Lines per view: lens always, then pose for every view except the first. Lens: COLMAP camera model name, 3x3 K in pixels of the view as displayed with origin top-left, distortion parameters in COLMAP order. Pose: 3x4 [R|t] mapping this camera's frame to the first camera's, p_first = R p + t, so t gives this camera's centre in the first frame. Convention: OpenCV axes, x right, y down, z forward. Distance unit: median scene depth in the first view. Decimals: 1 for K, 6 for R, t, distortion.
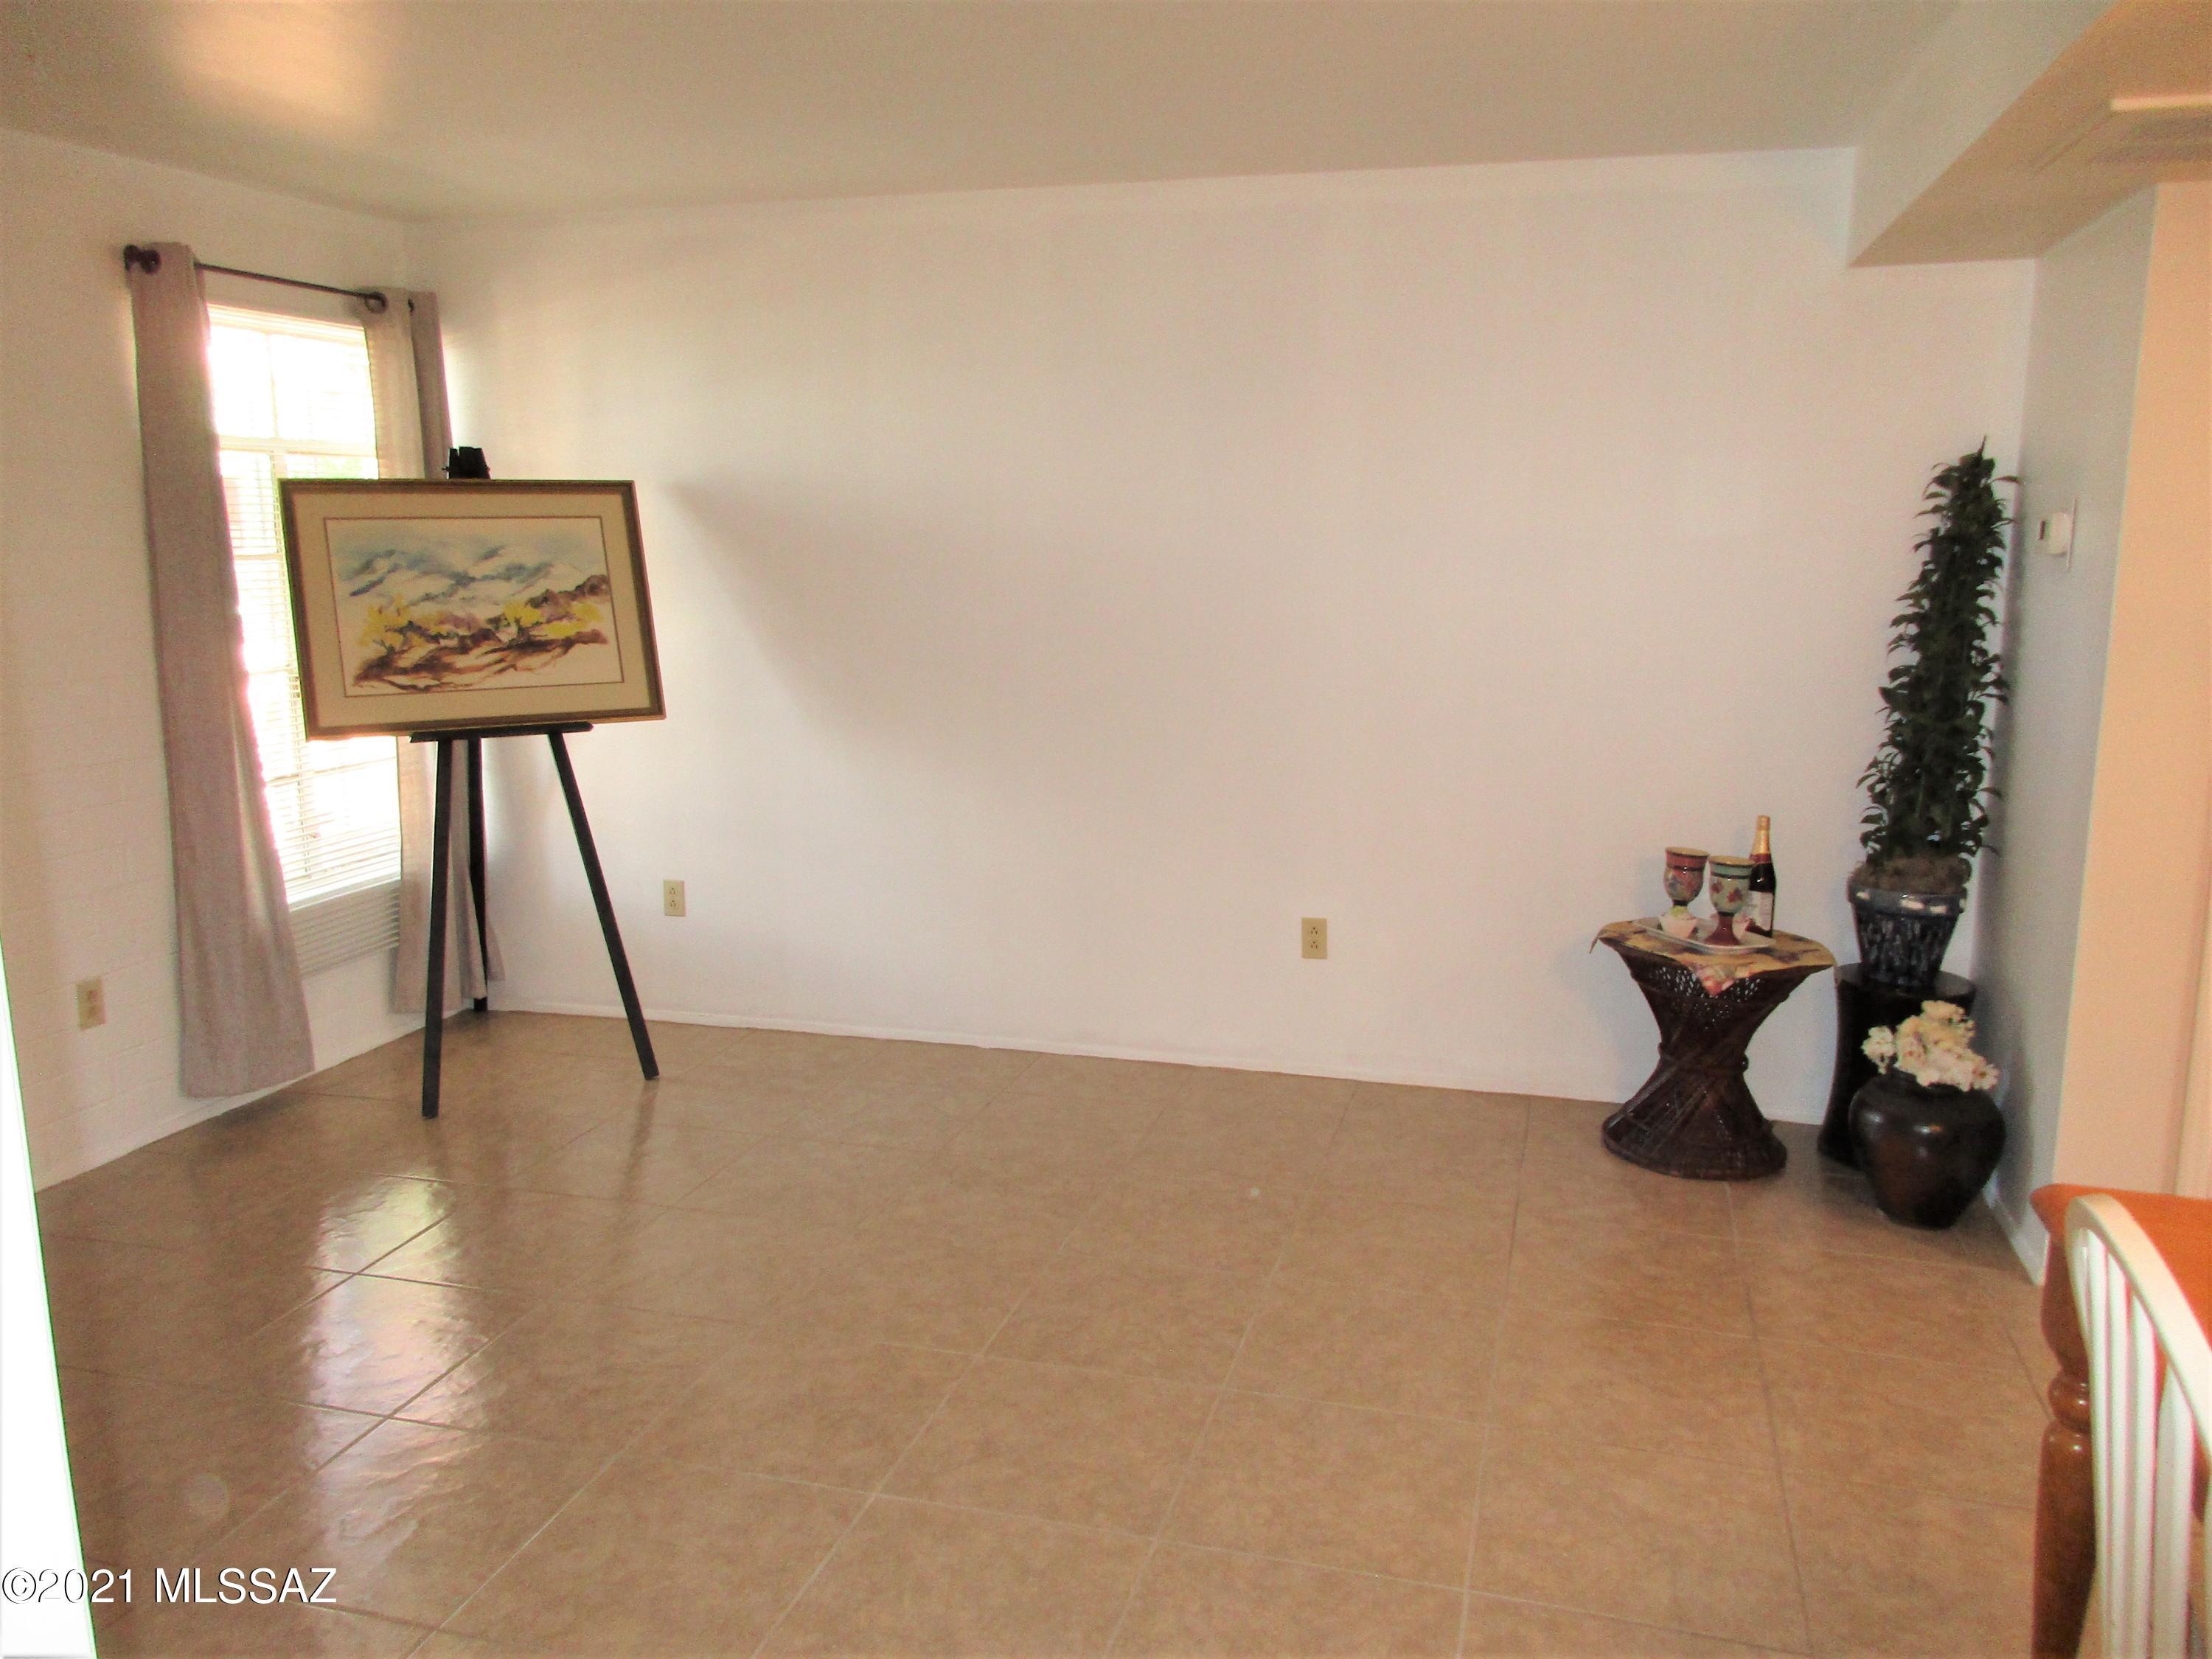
lens RADIAL K [[1668.0, 0, 1121.2], [0, 1668.0, 831.8], [0, 0, 1]] dist [0.002044, -0.005555]
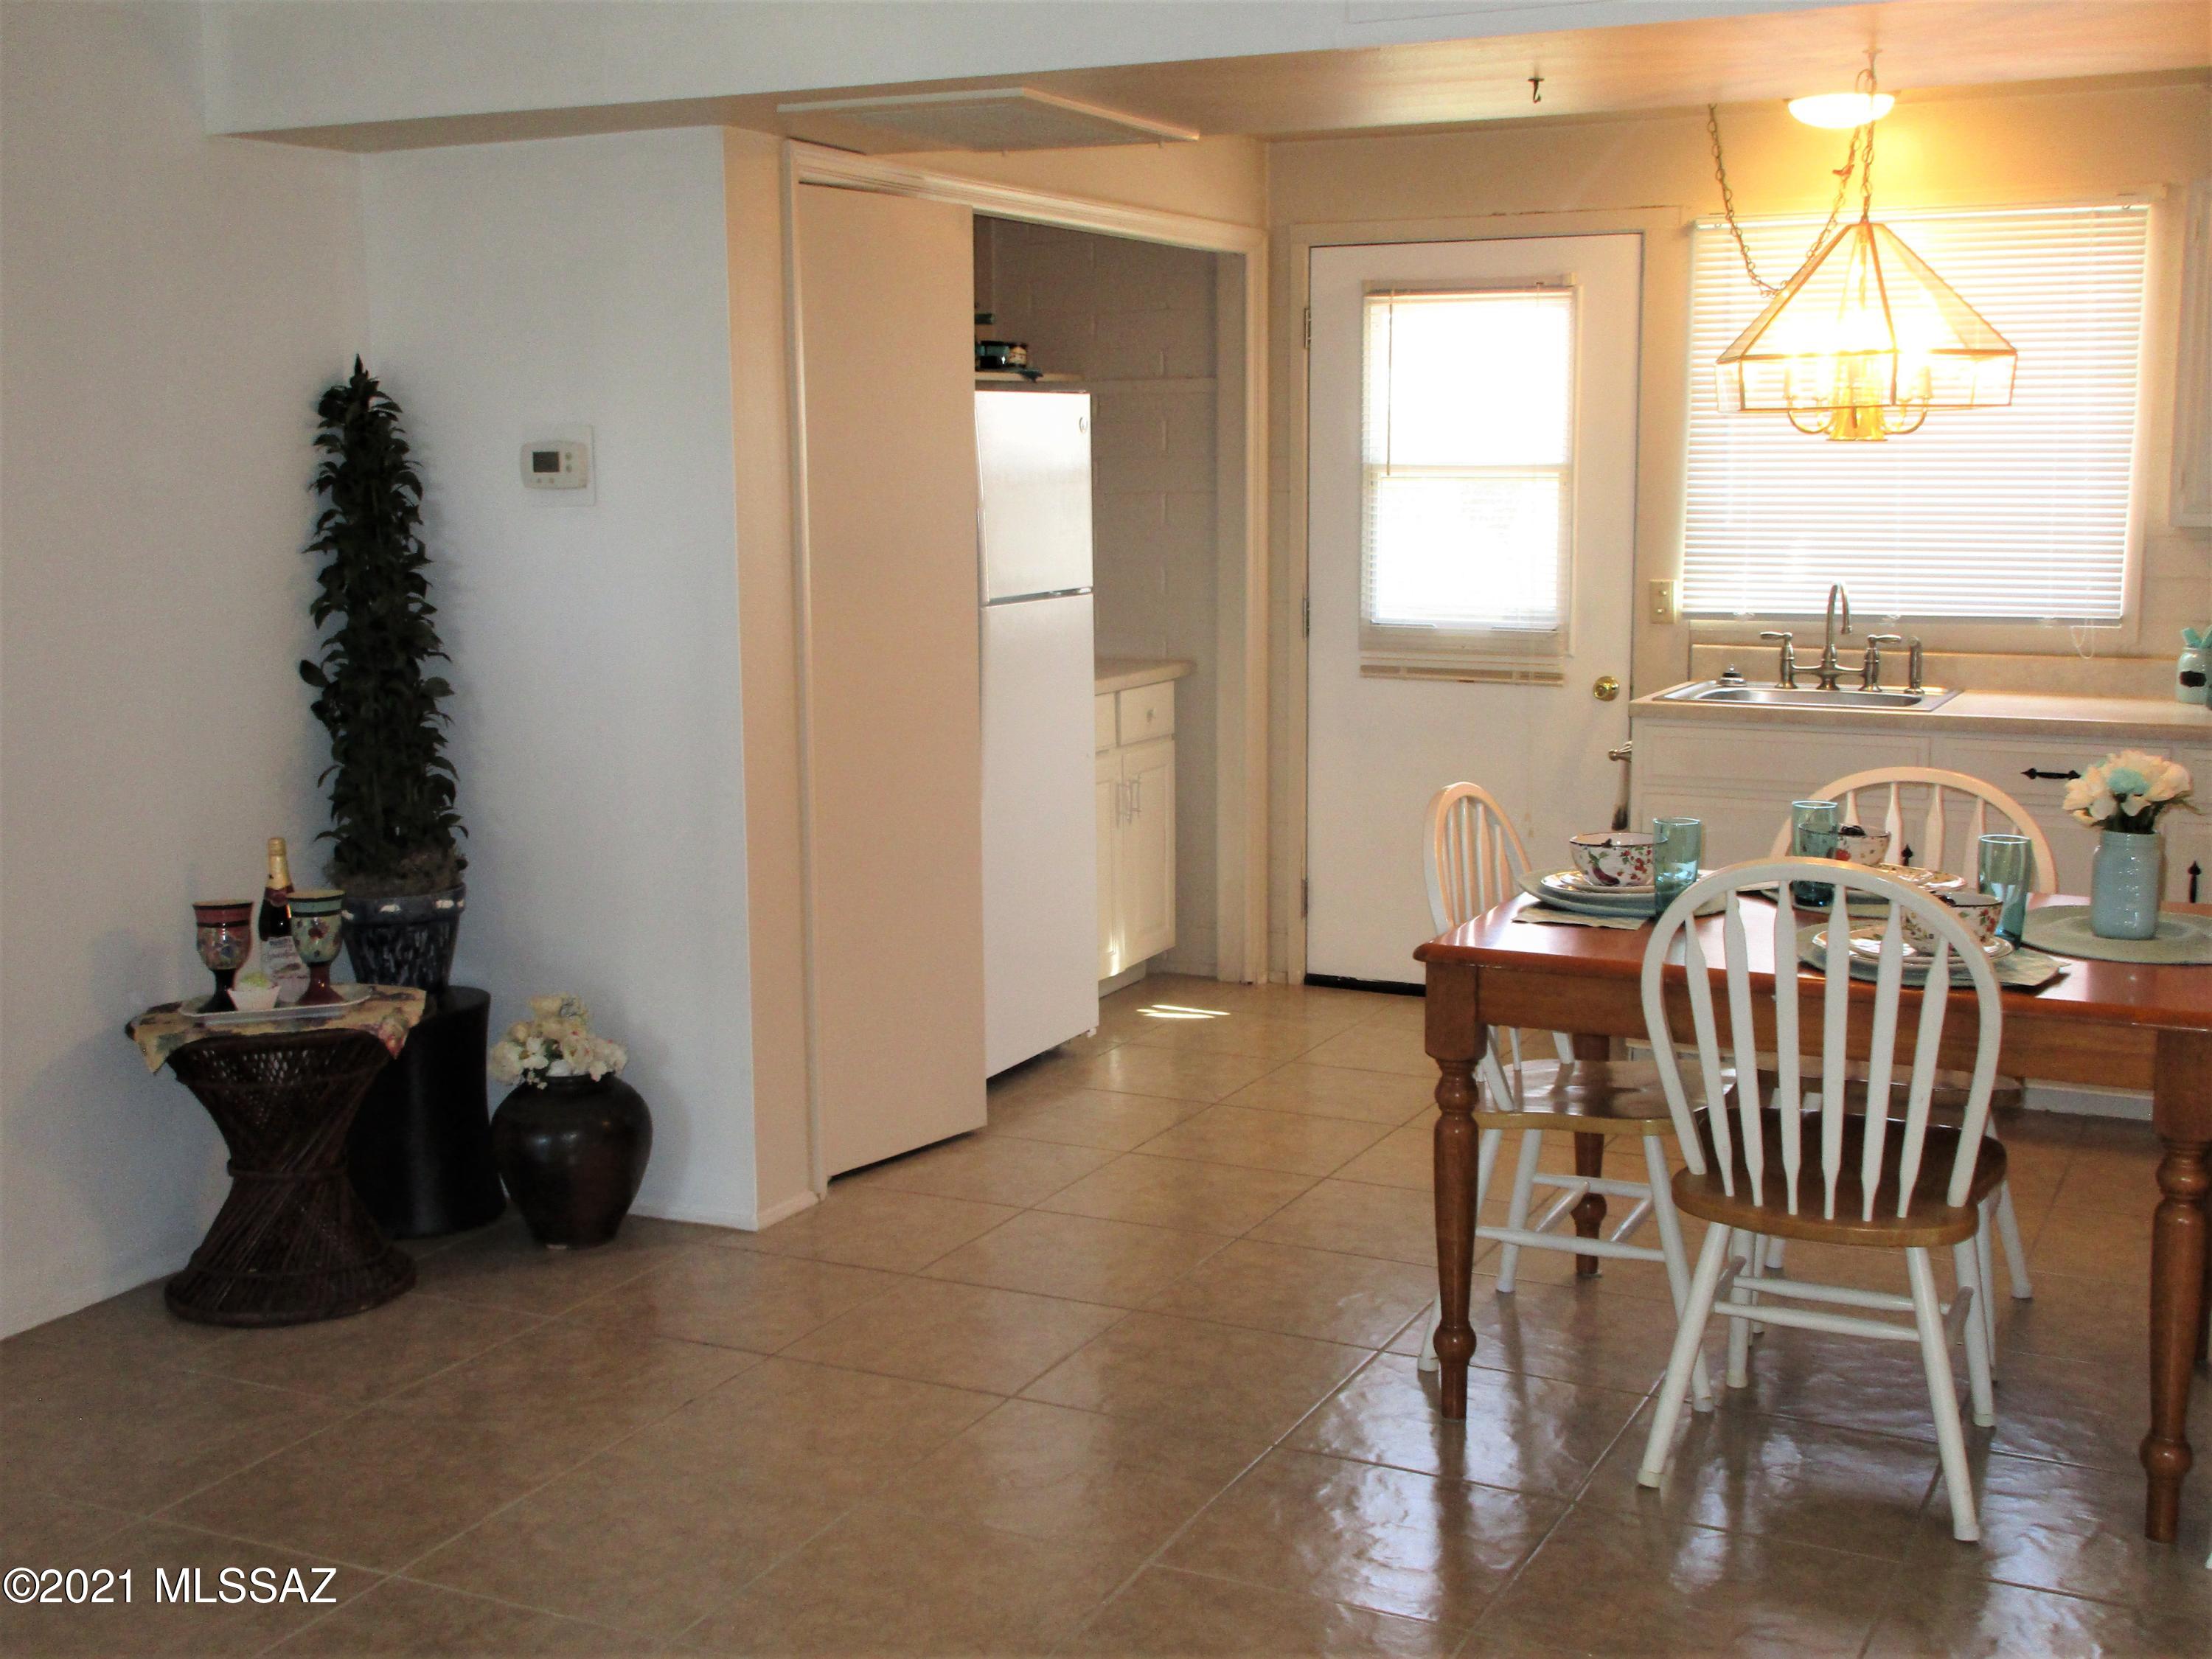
lens RADIAL K [[2567.4, 0, 1096.8], [0, 2567.4, 789.2], [0, 0, 1]] dist [0.048798, 0.000000]
pose [[0.176760, -0.143487, 0.973739, -0.715964], [0.195590, 0.974707, 0.108125, -0.087732], [-0.964624, 0.171342, 0.200354, 0.396085]]
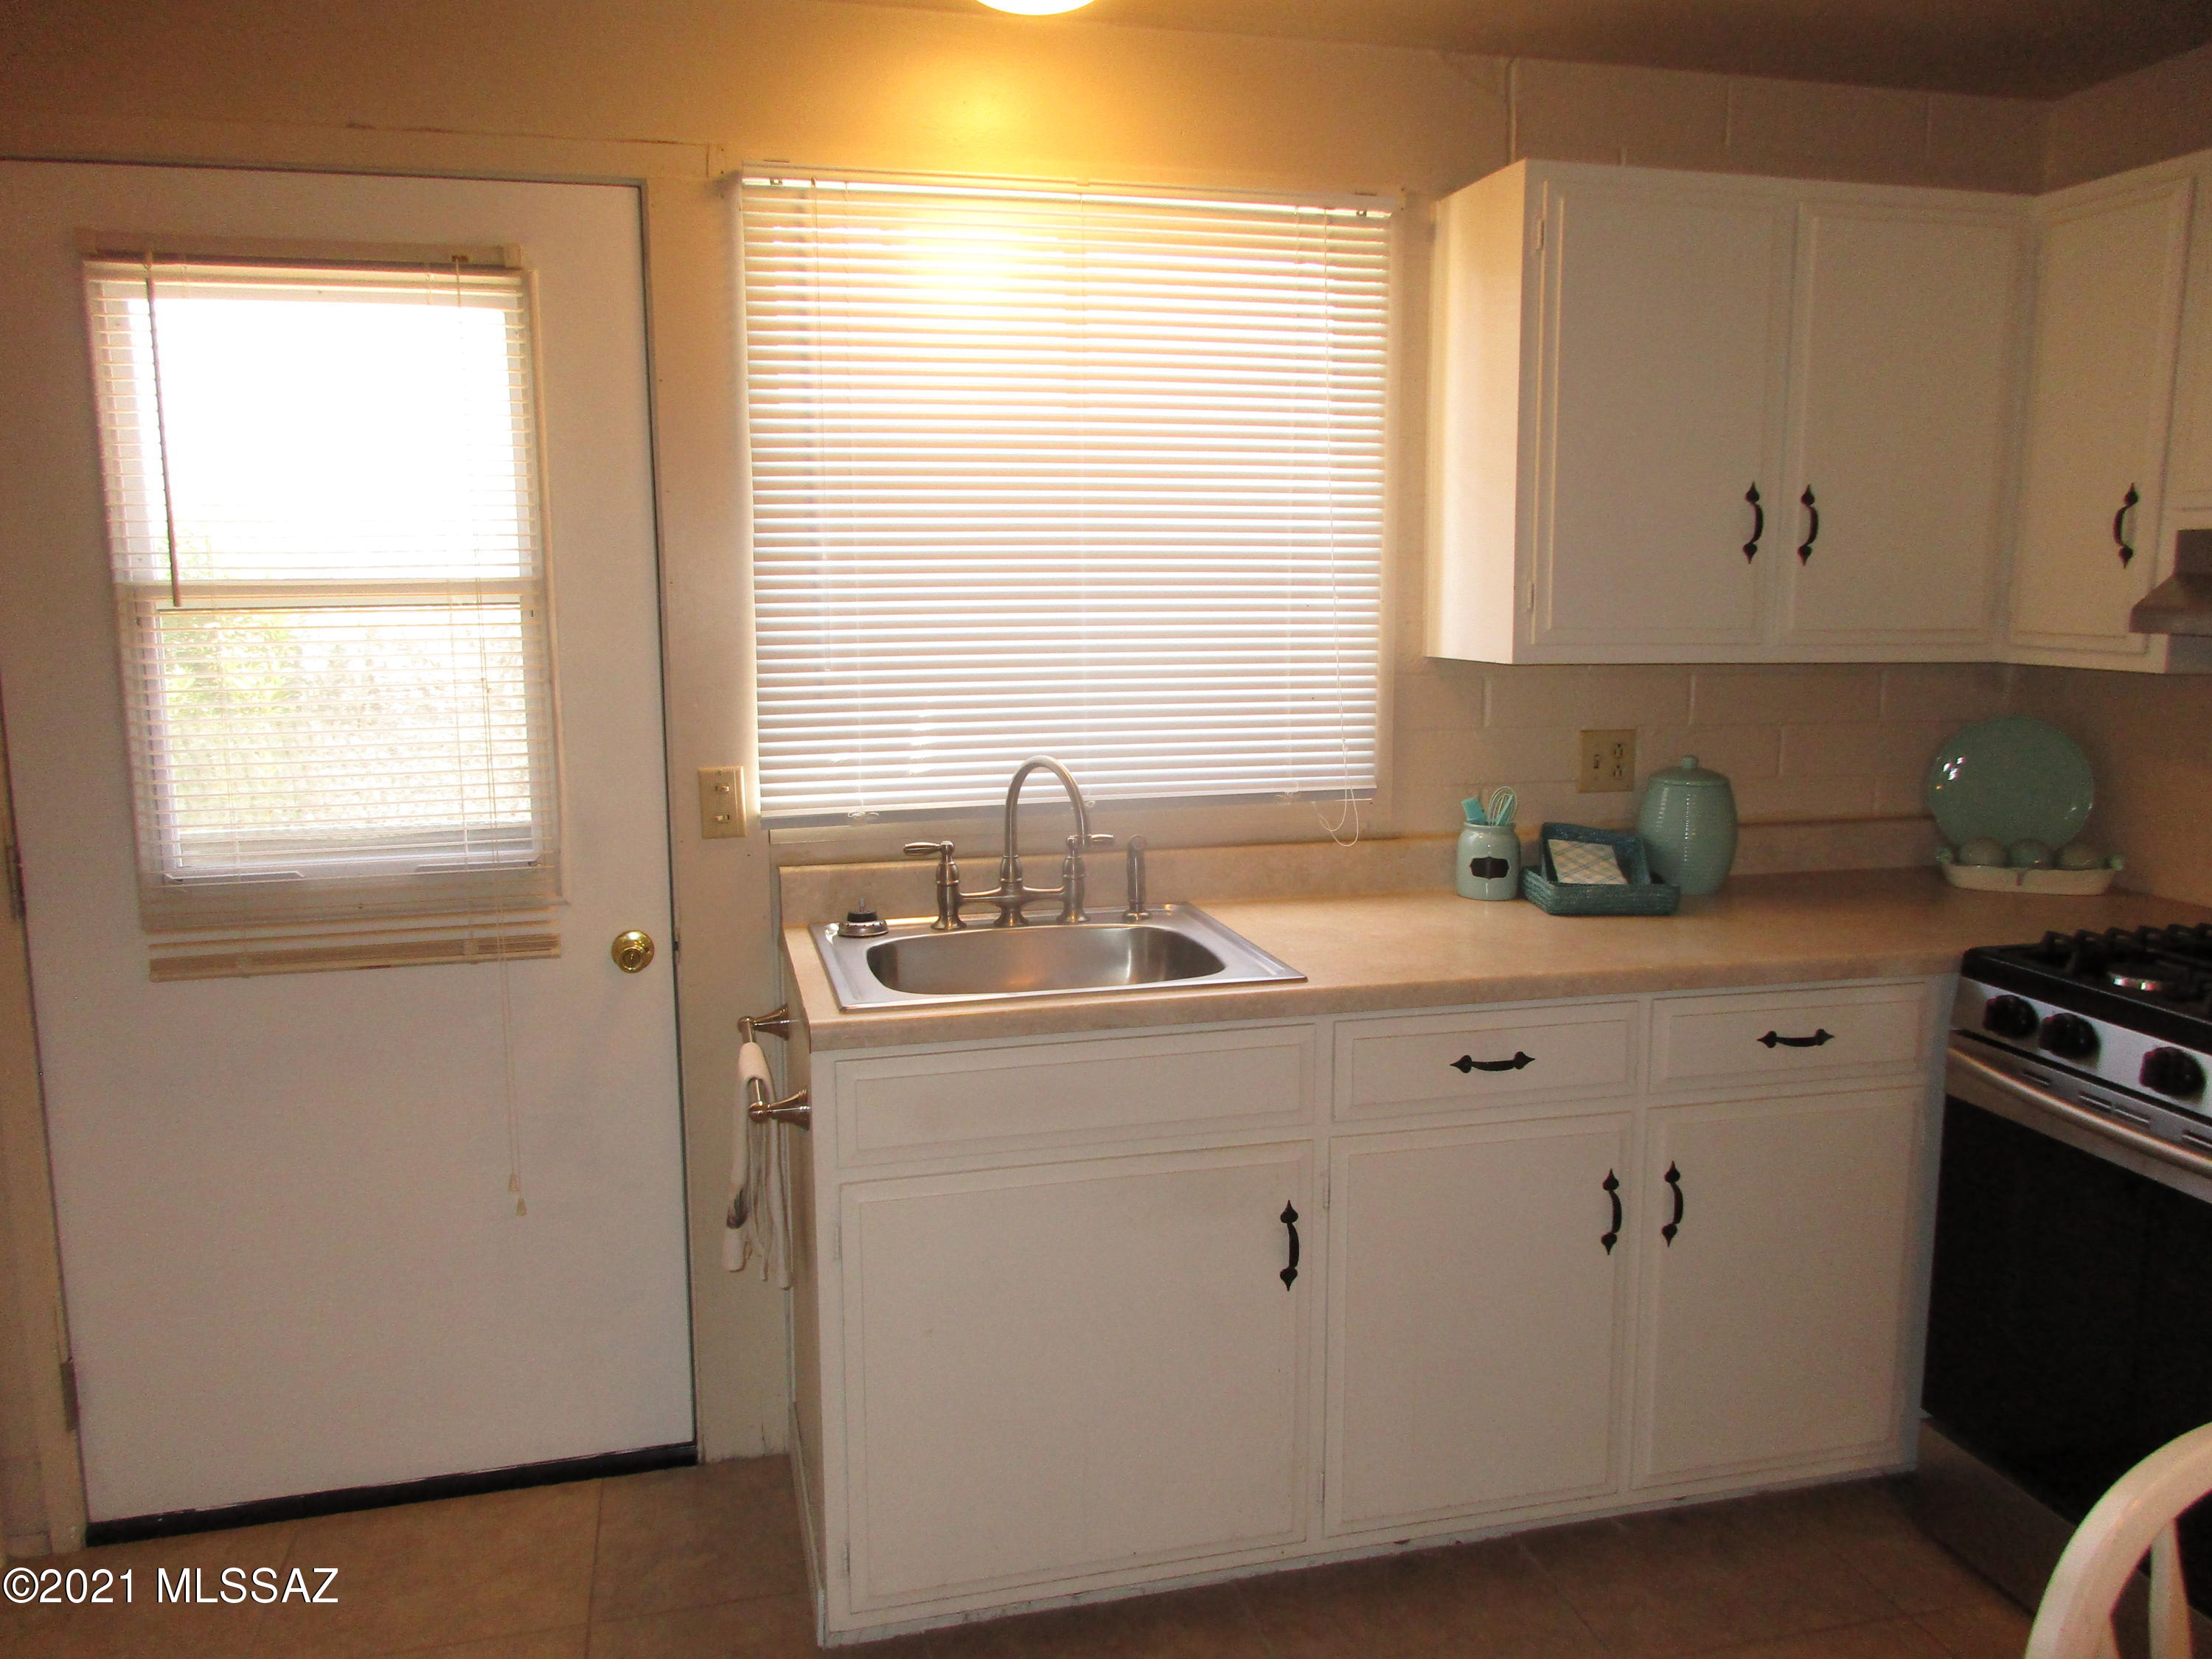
lens RADIAL K [[1668.0, 0, 1104.8], [0, 1668.0, 788.4], [0, 0, 1]] dist [0.002044, -0.005555]
pose [[-0.521063, -0.127703, 0.843911, 0.361716], [0.163506, 0.955497, 0.245544, -0.097251], [-0.837710, 0.265929, -0.476994, 0.543438]]
